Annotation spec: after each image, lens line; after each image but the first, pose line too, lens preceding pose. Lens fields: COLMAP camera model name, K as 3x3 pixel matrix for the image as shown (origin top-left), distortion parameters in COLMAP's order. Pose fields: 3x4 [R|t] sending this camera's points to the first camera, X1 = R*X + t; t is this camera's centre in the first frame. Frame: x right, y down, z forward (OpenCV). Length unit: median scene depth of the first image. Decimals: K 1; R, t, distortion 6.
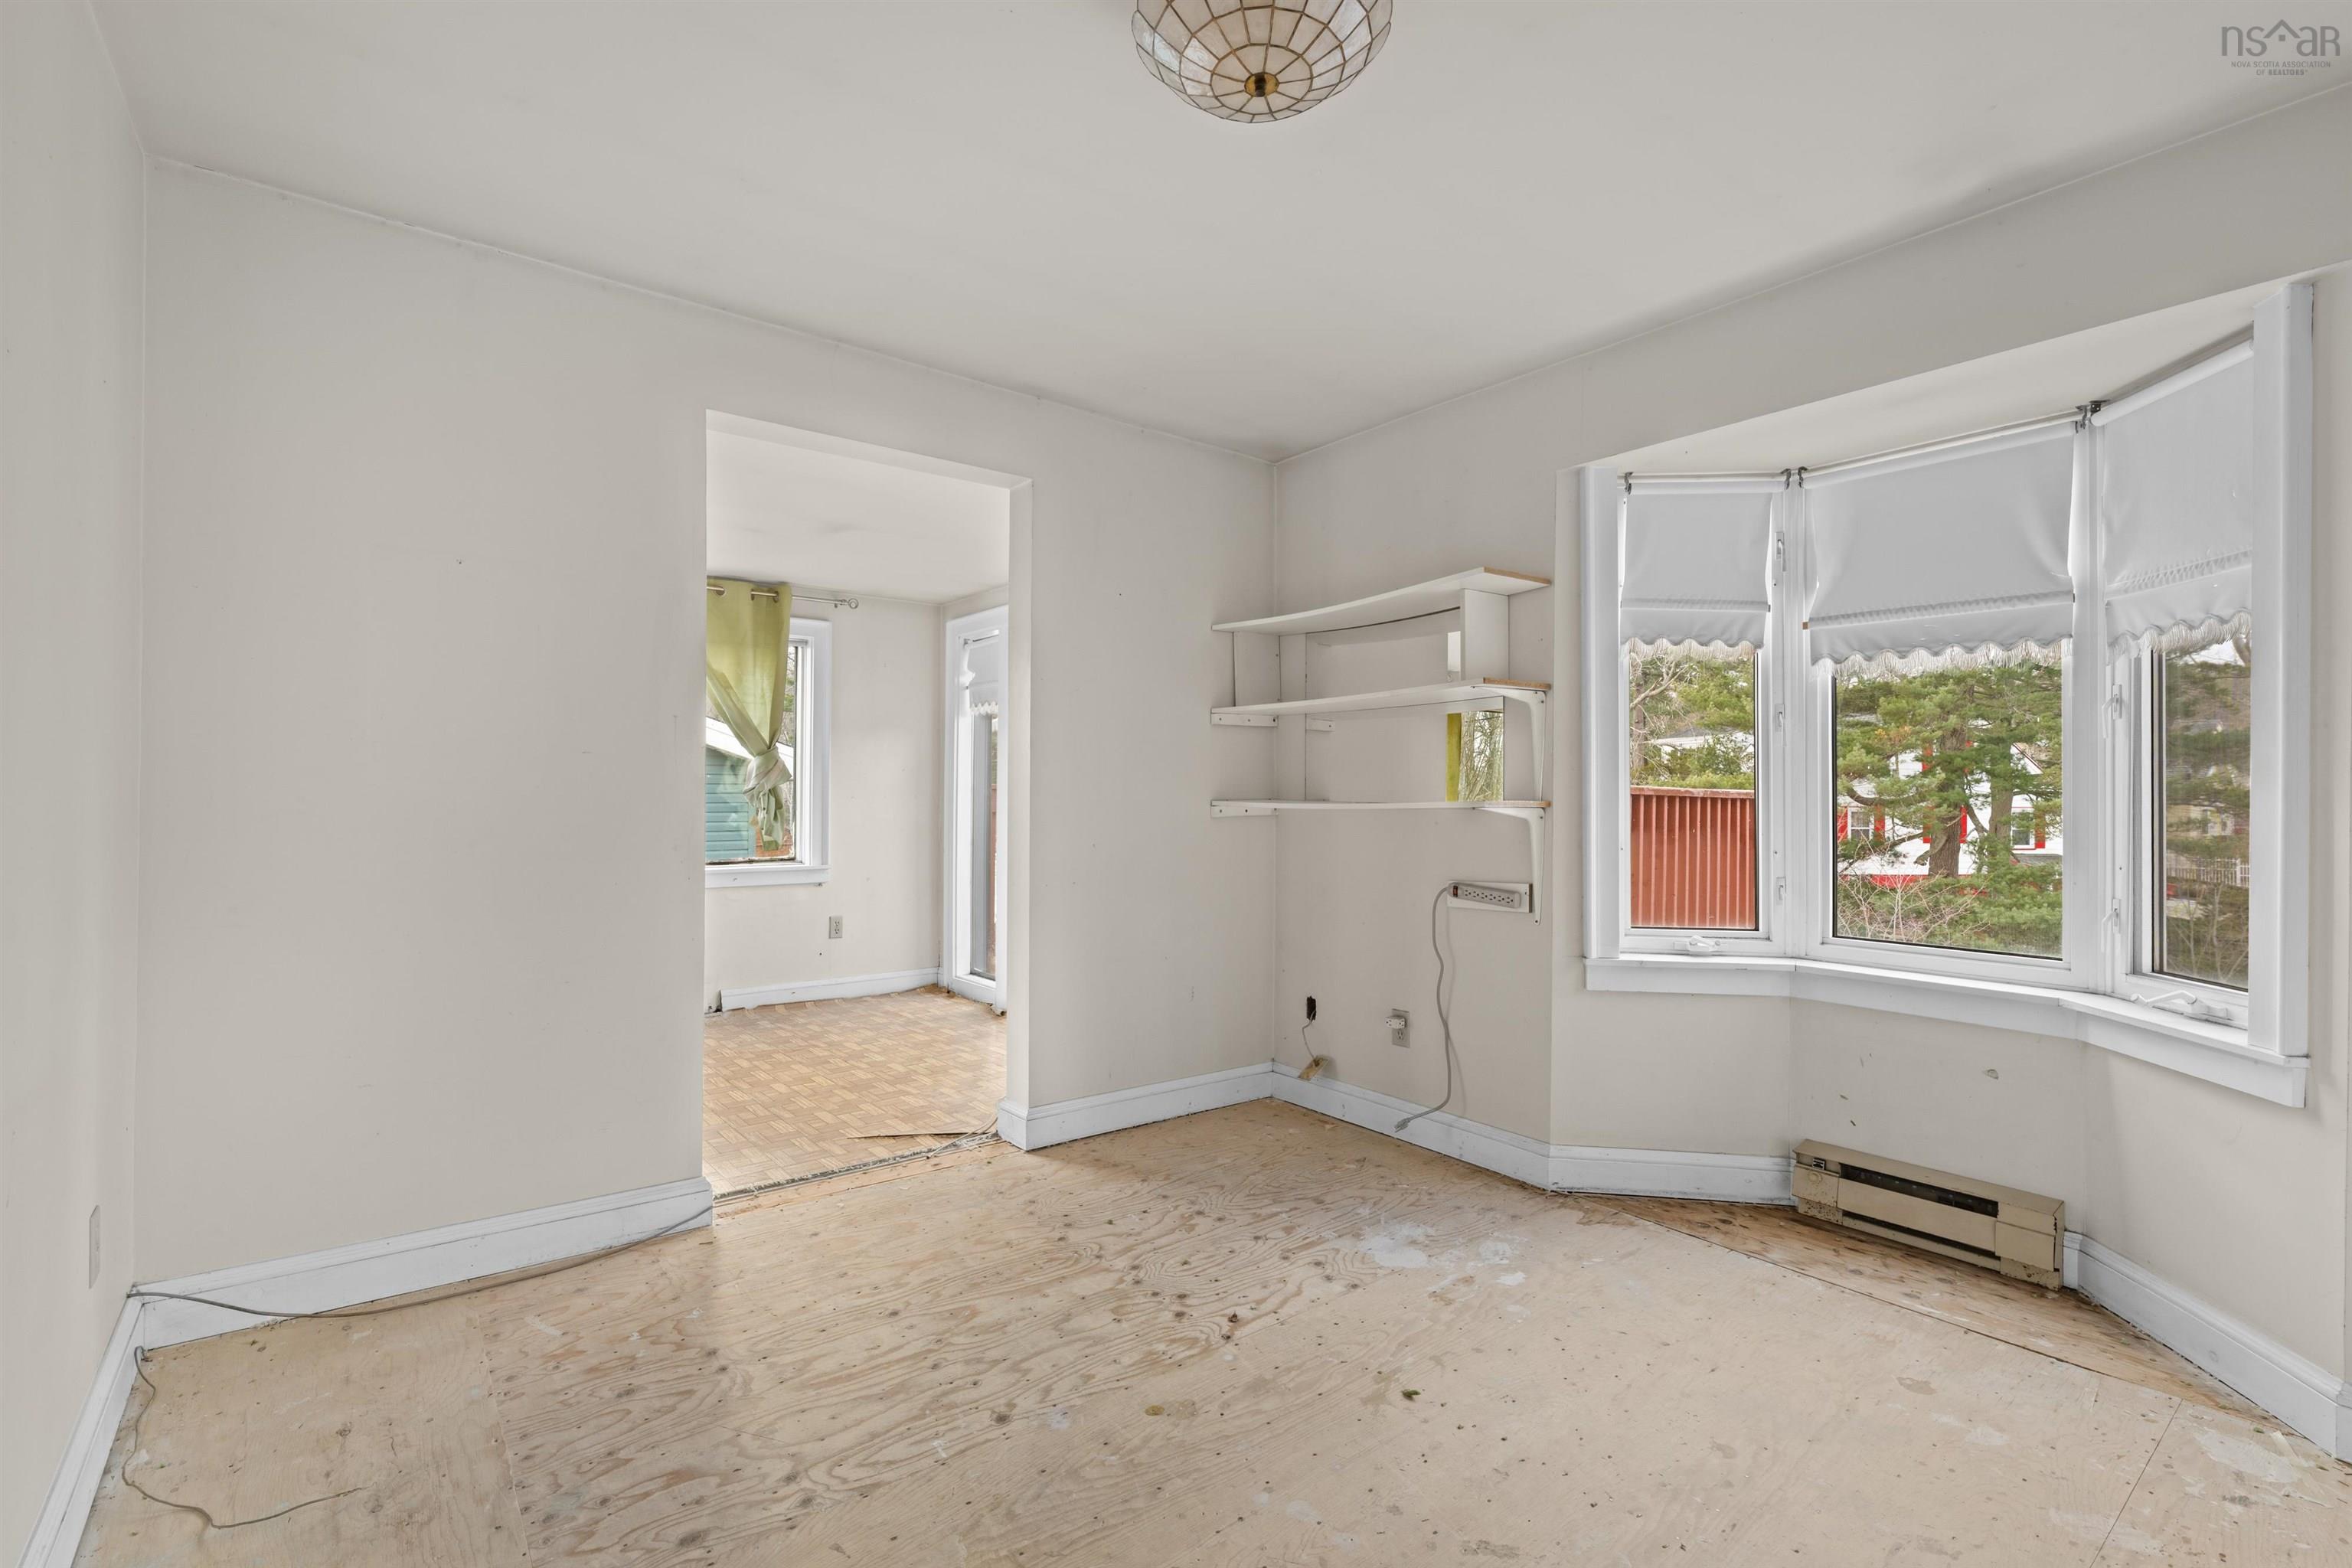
lens RADIAL K [[1057.9, 0, 1174.2], [0, 1057.9, 788.6], [0, 0, 1]] dist [-0.006535, -0.000073]
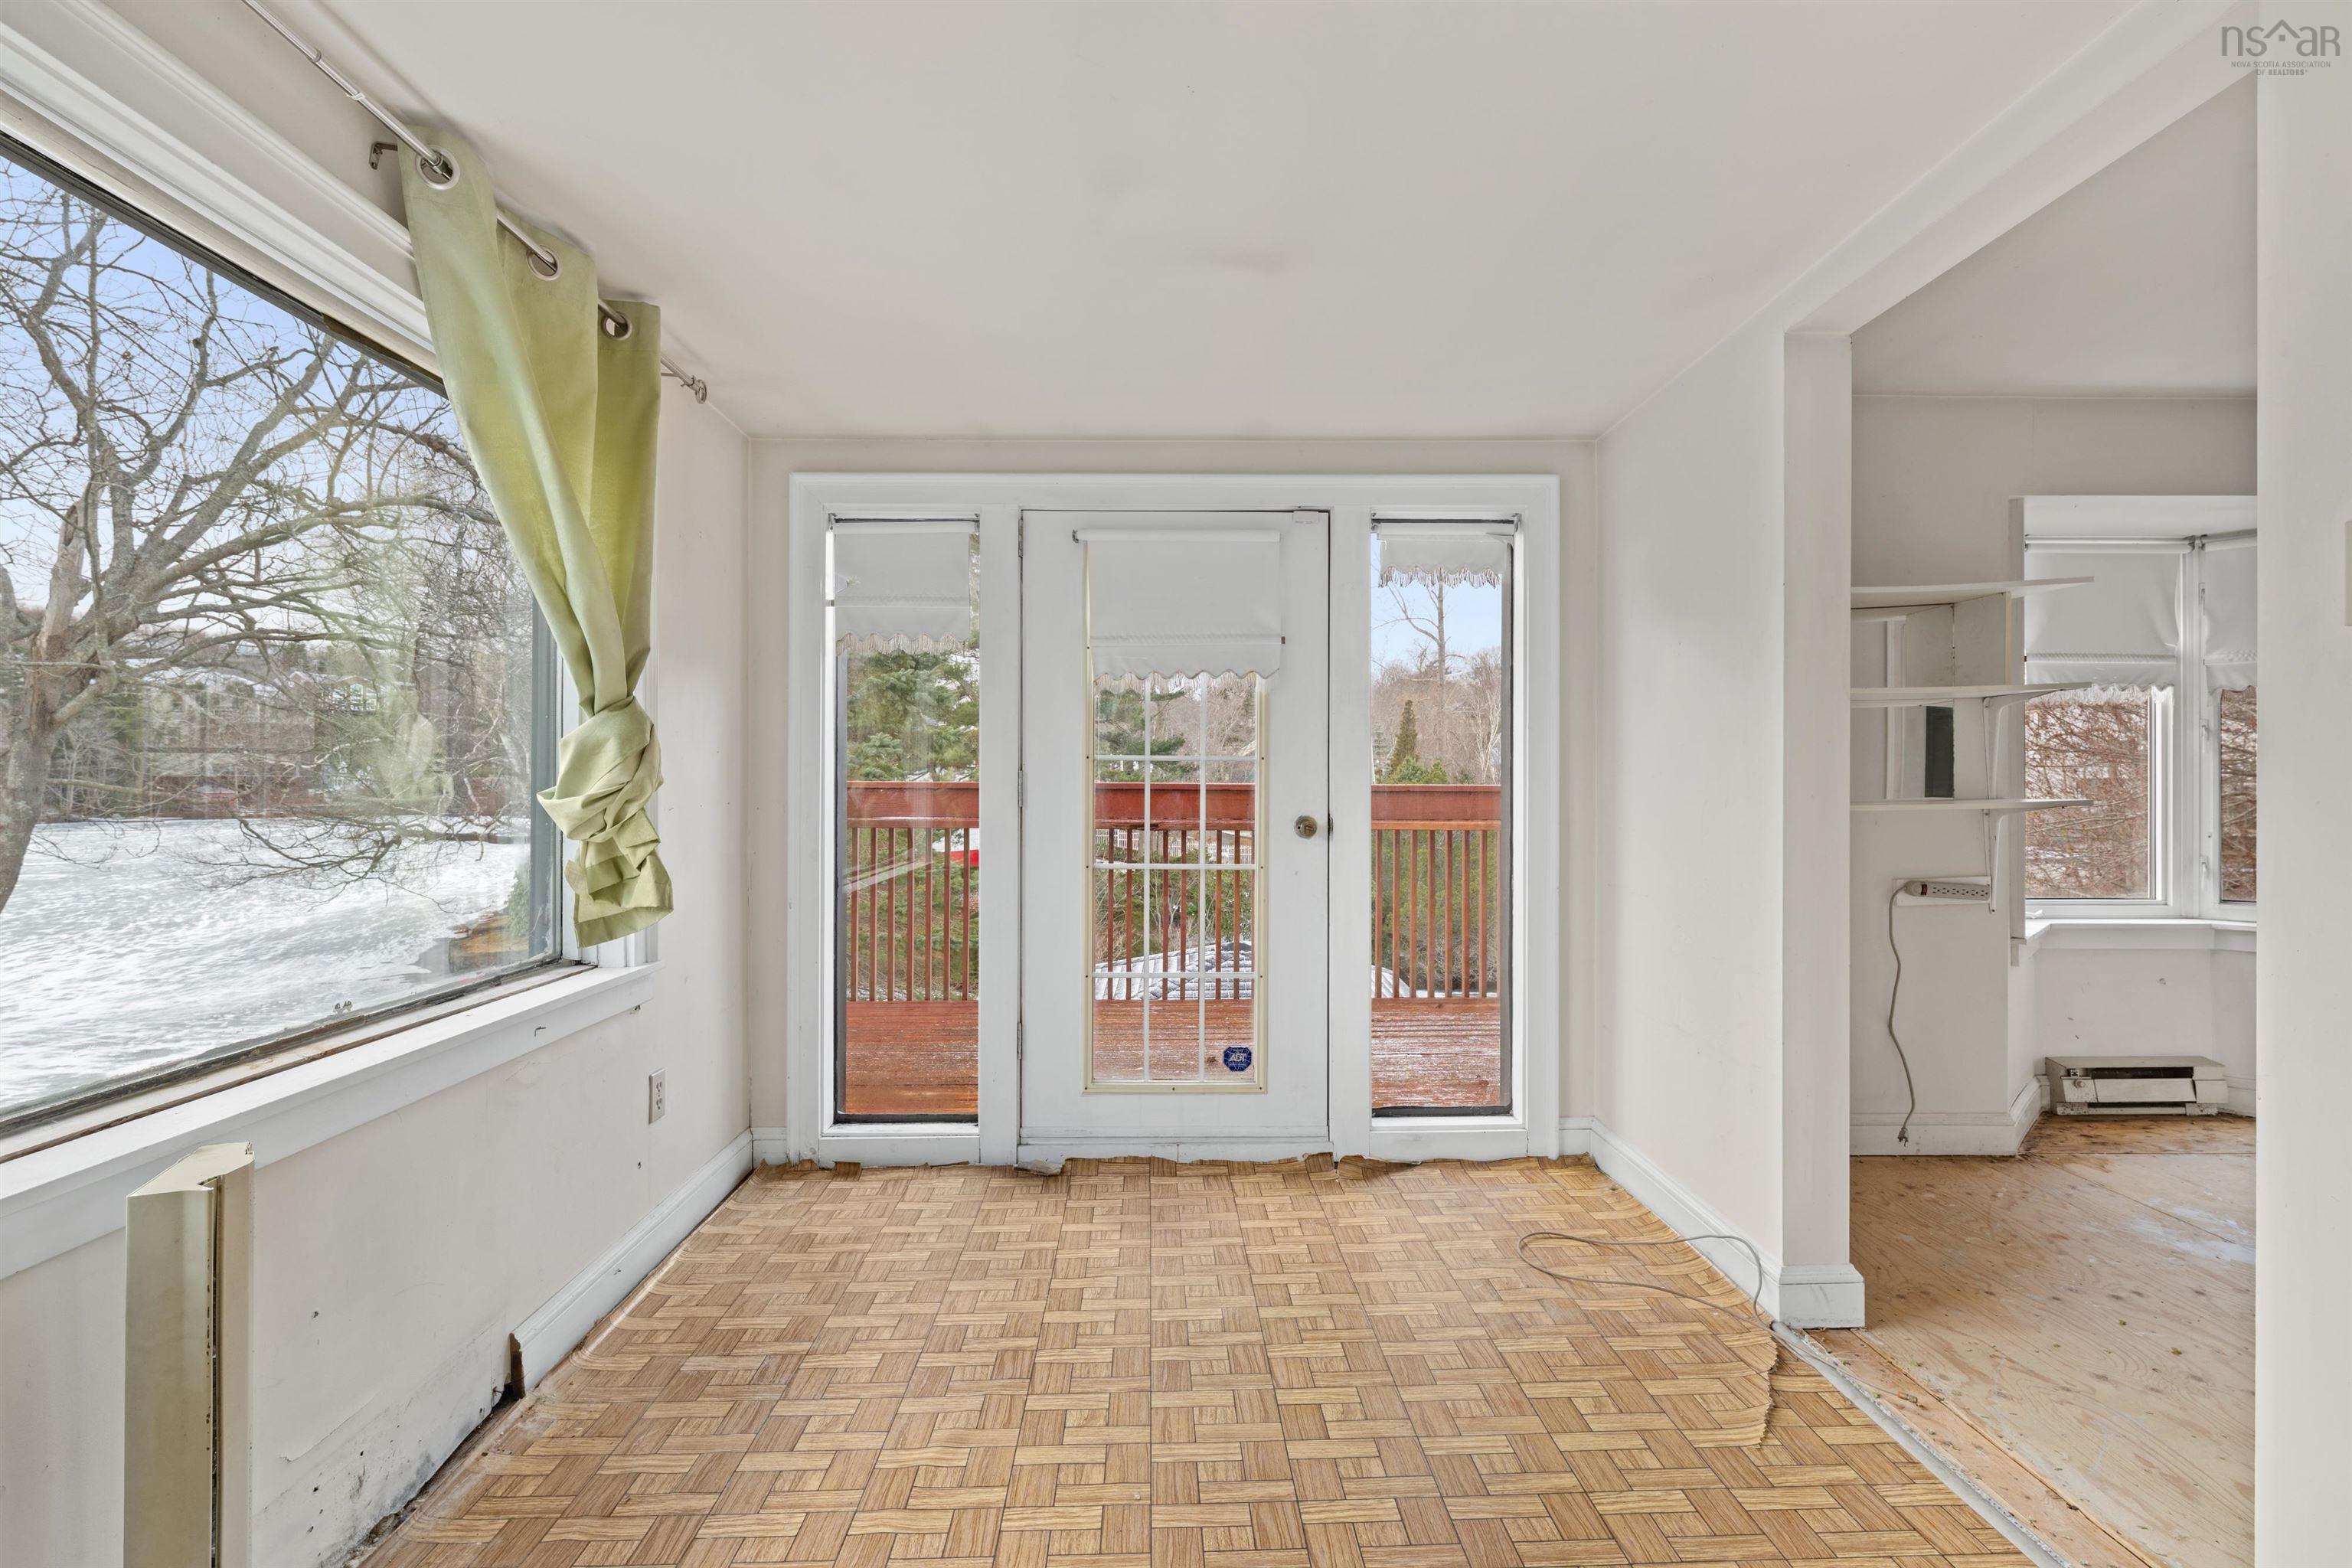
lens RADIAL K [[1057.9, 0, 1174.5], [0, 1057.9, 778.1], [0, 0, 1]] dist [-0.006535, -0.000073]
pose [[0.604063, -0.001560, 0.796935, -1.029353], [0.000674, 0.999999, 0.001446, -0.011436], [-0.796937, -0.000336, 0.604063, 1.029312]]
